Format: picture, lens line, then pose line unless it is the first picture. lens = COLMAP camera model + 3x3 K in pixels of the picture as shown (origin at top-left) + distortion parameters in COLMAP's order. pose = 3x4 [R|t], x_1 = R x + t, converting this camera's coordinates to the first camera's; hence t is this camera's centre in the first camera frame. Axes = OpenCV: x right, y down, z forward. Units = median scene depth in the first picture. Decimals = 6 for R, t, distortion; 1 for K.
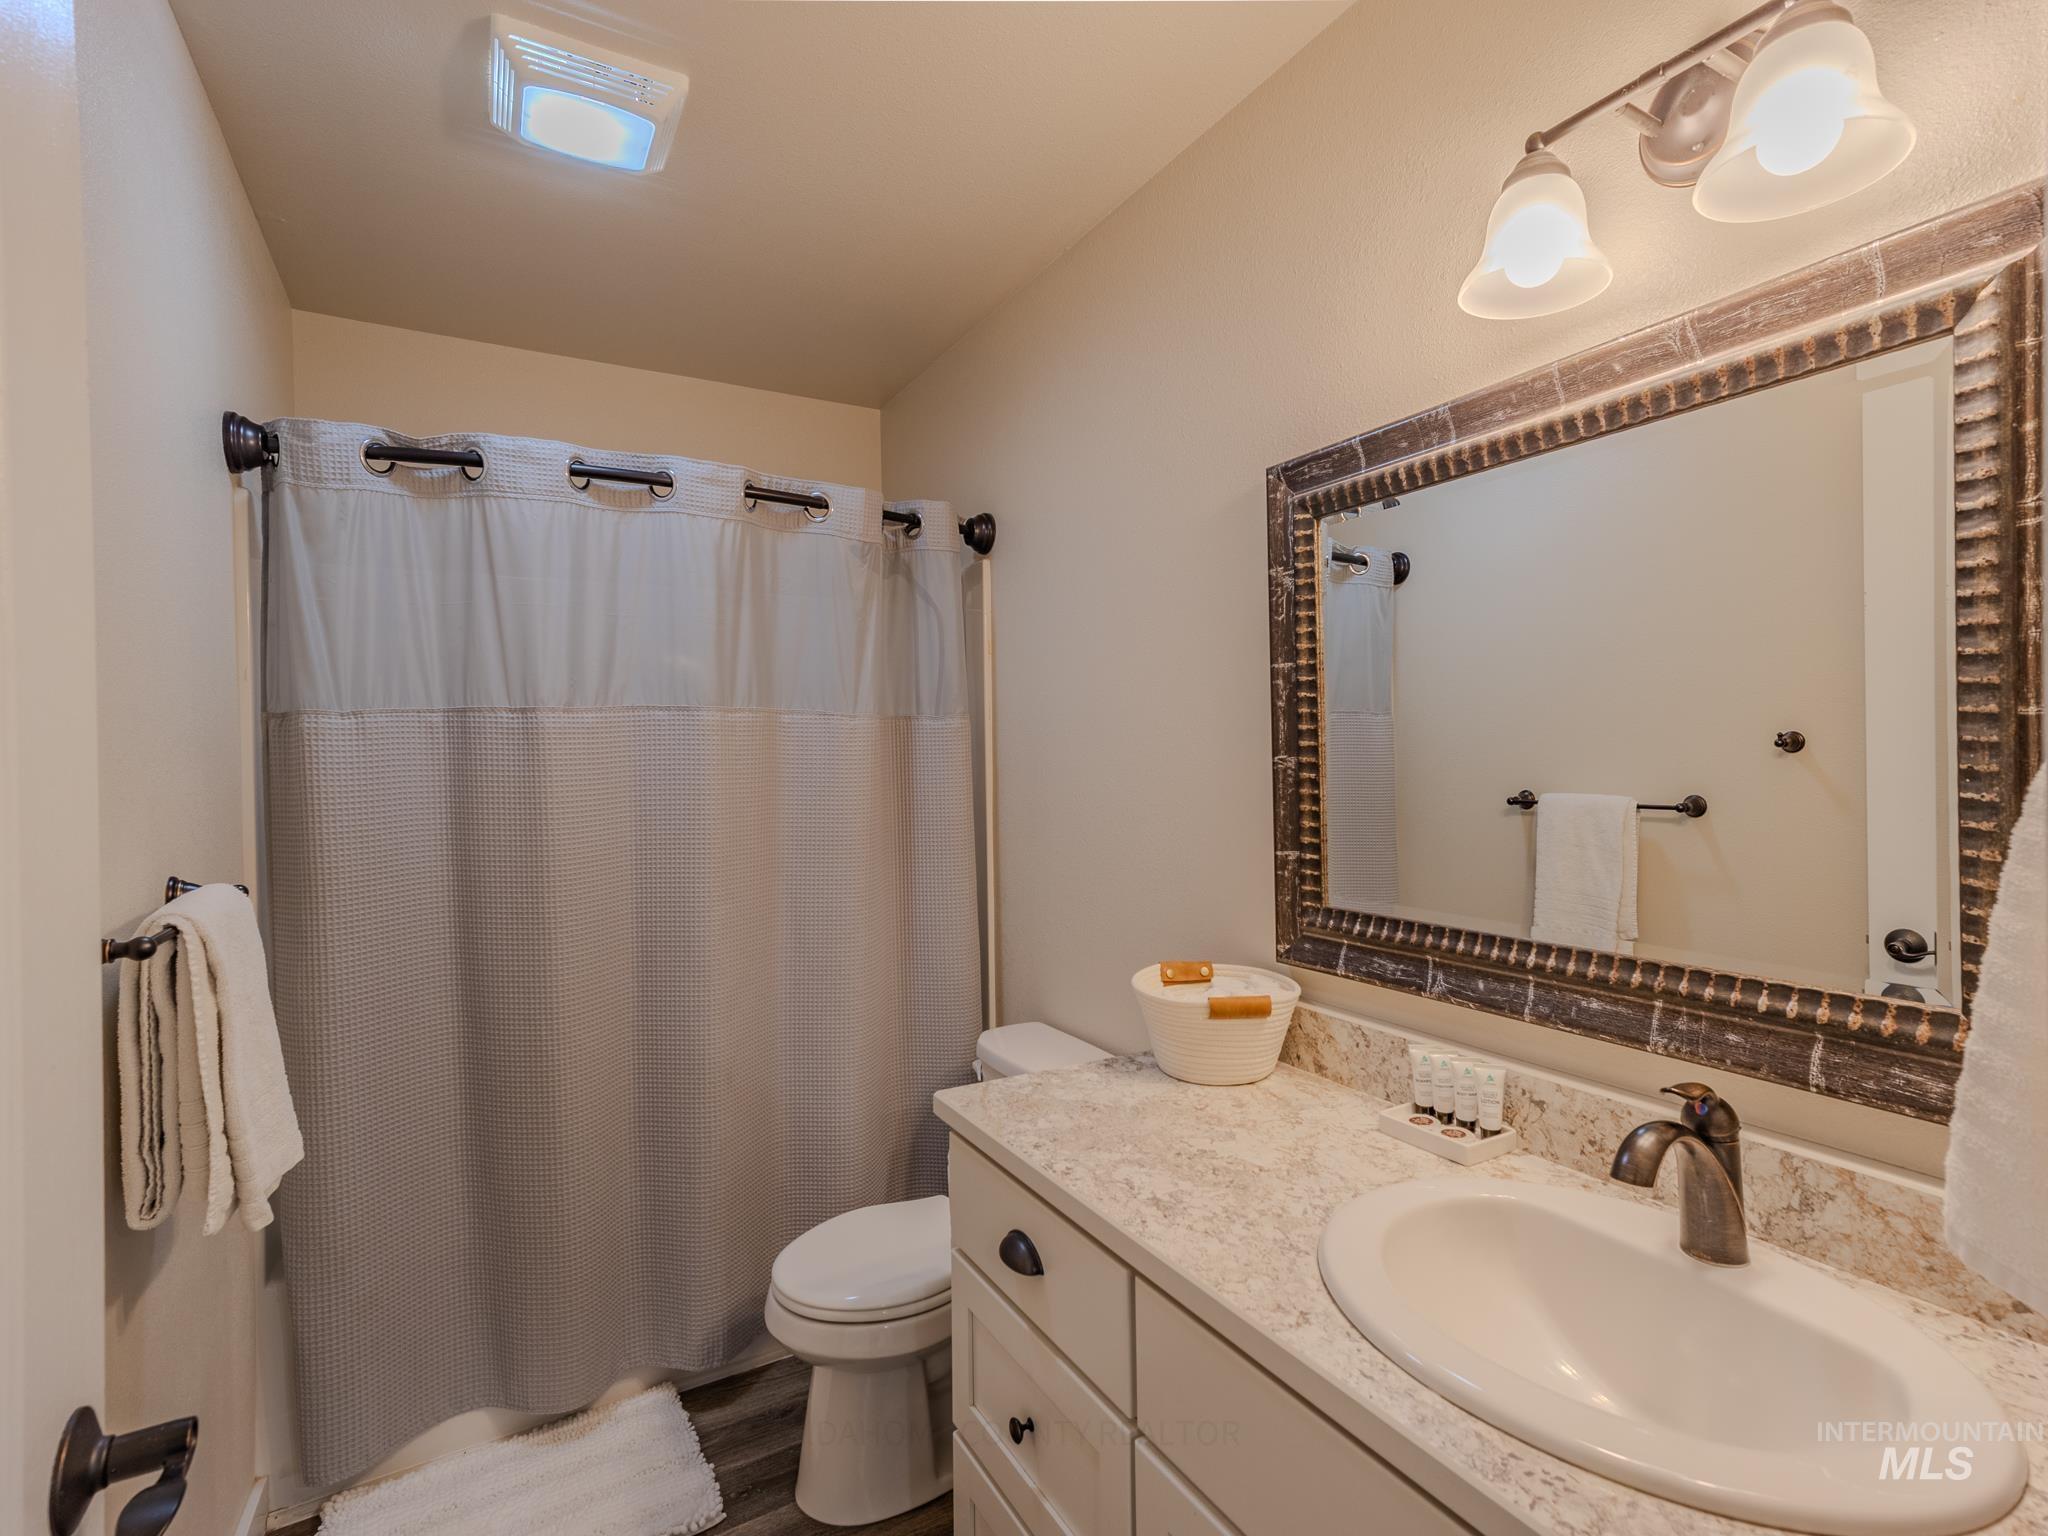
lens RADIAL K [[989.6, 0, 1040.6], [0, 989.6, 759.4], [0, 0, 1]] dist [-0.001289, 0.008126]
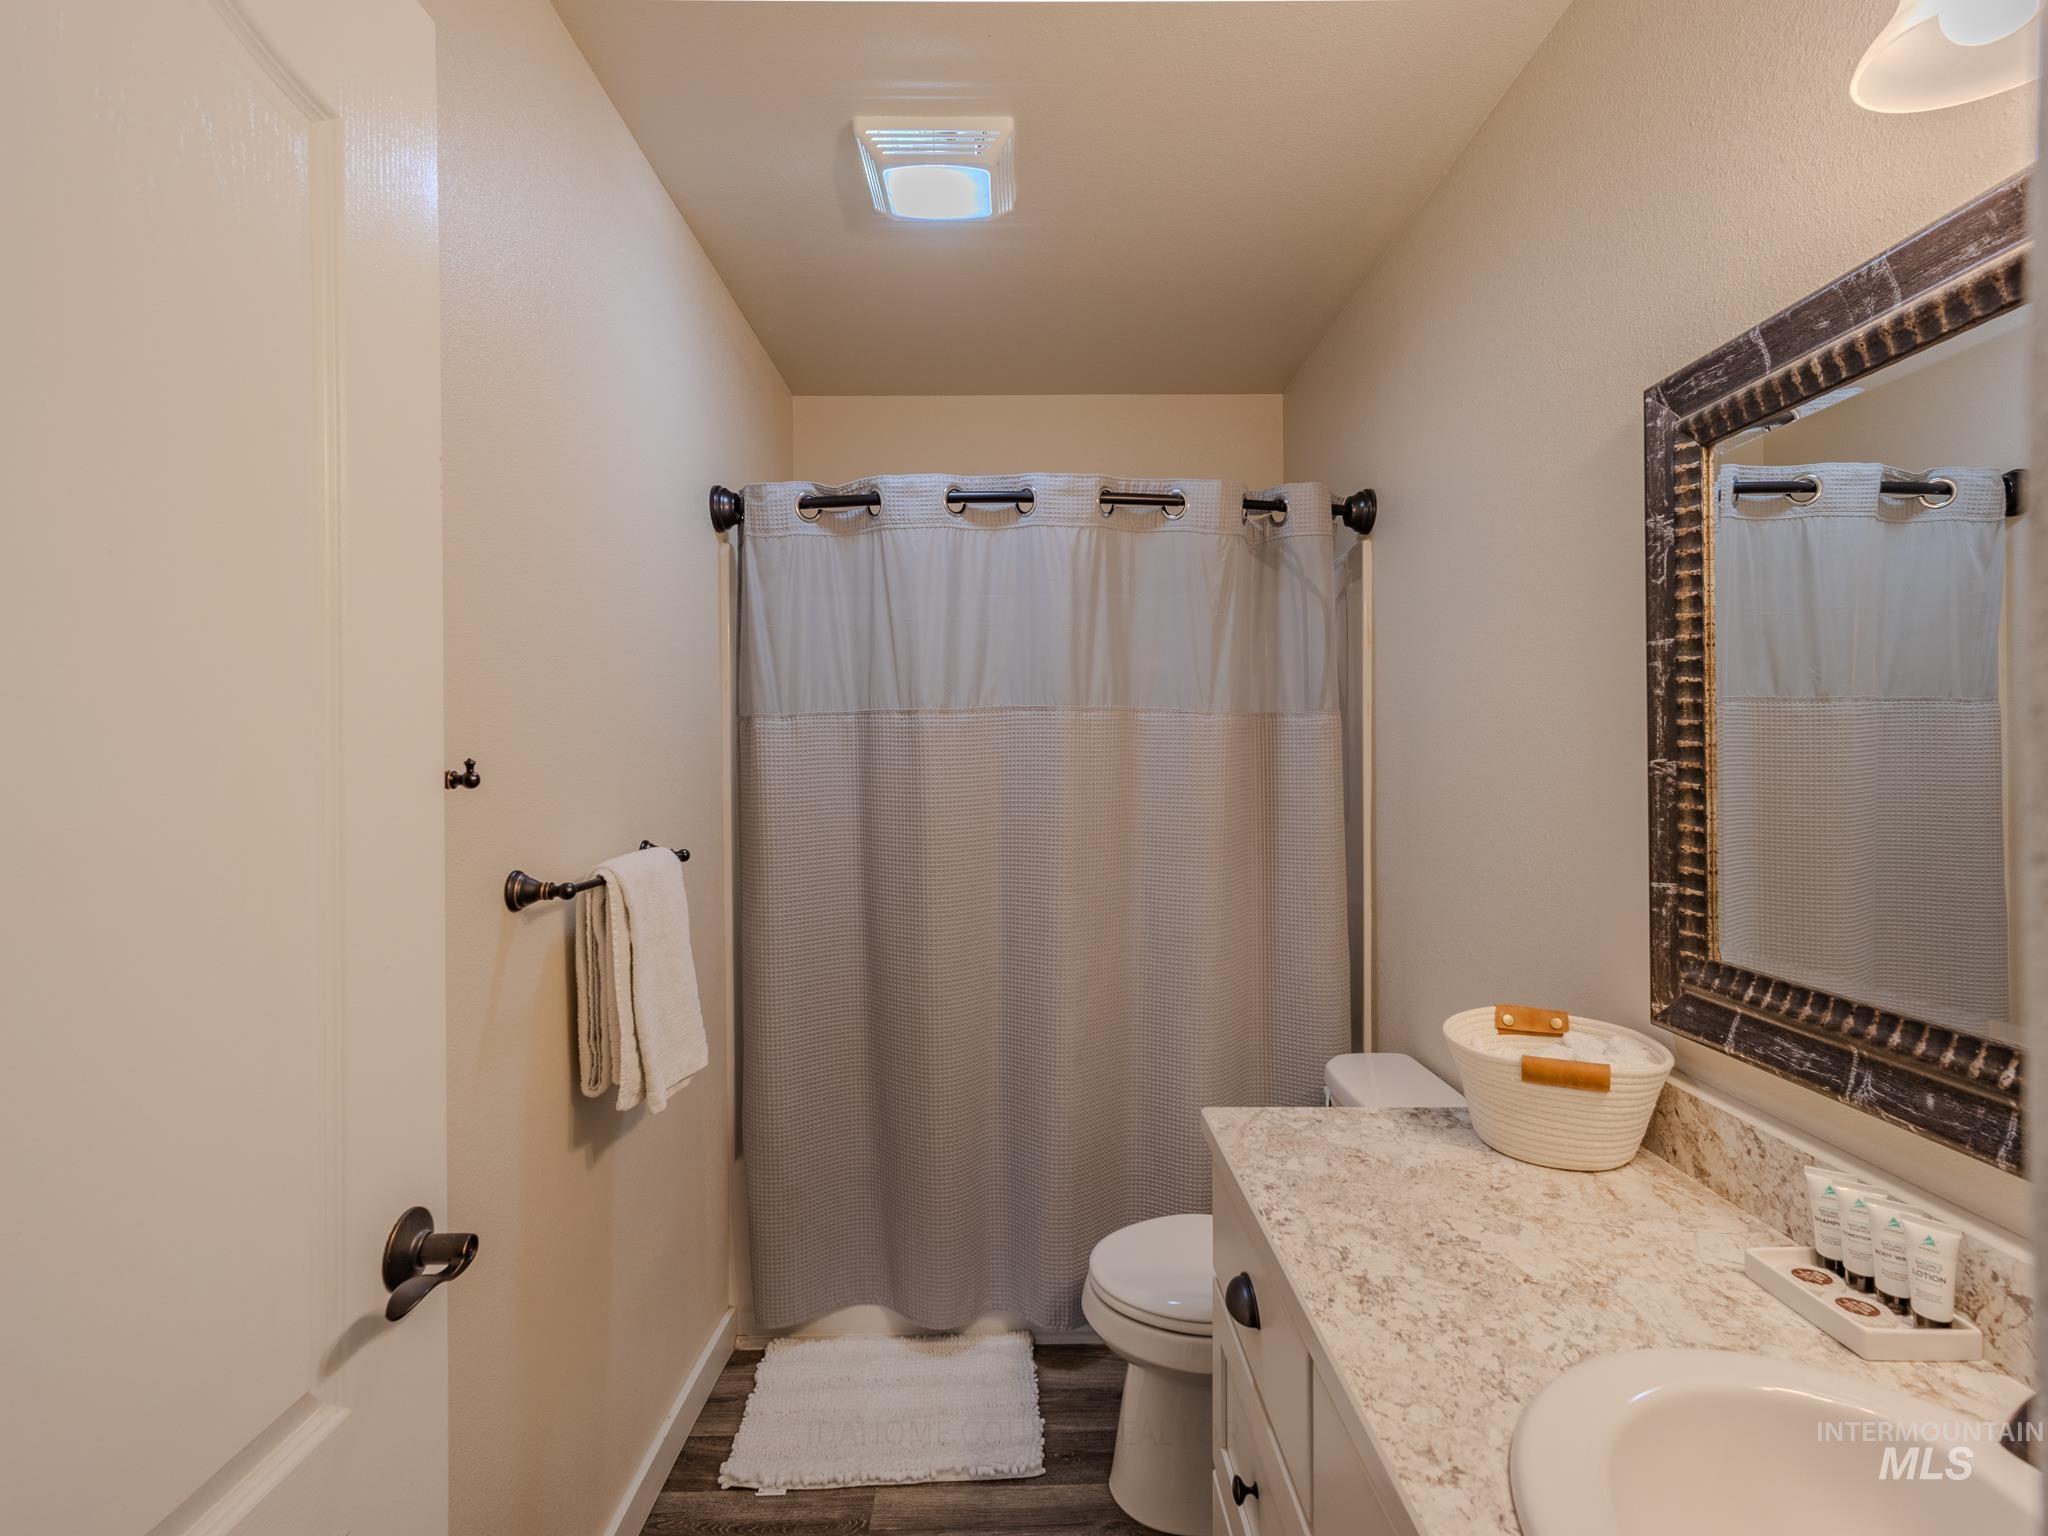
lens RADIAL K [[989.6, 0, 1040.6], [0, 989.6, 759.4], [0, 0, 1]] dist [-0.001289, 0.008126]
pose [[0.868196, 0.011688, -0.496084, 0.206538], [-0.009849, 0.999932, 0.006323, -0.003566], [0.496124, -0.000604, 0.868252, 0.086991]]
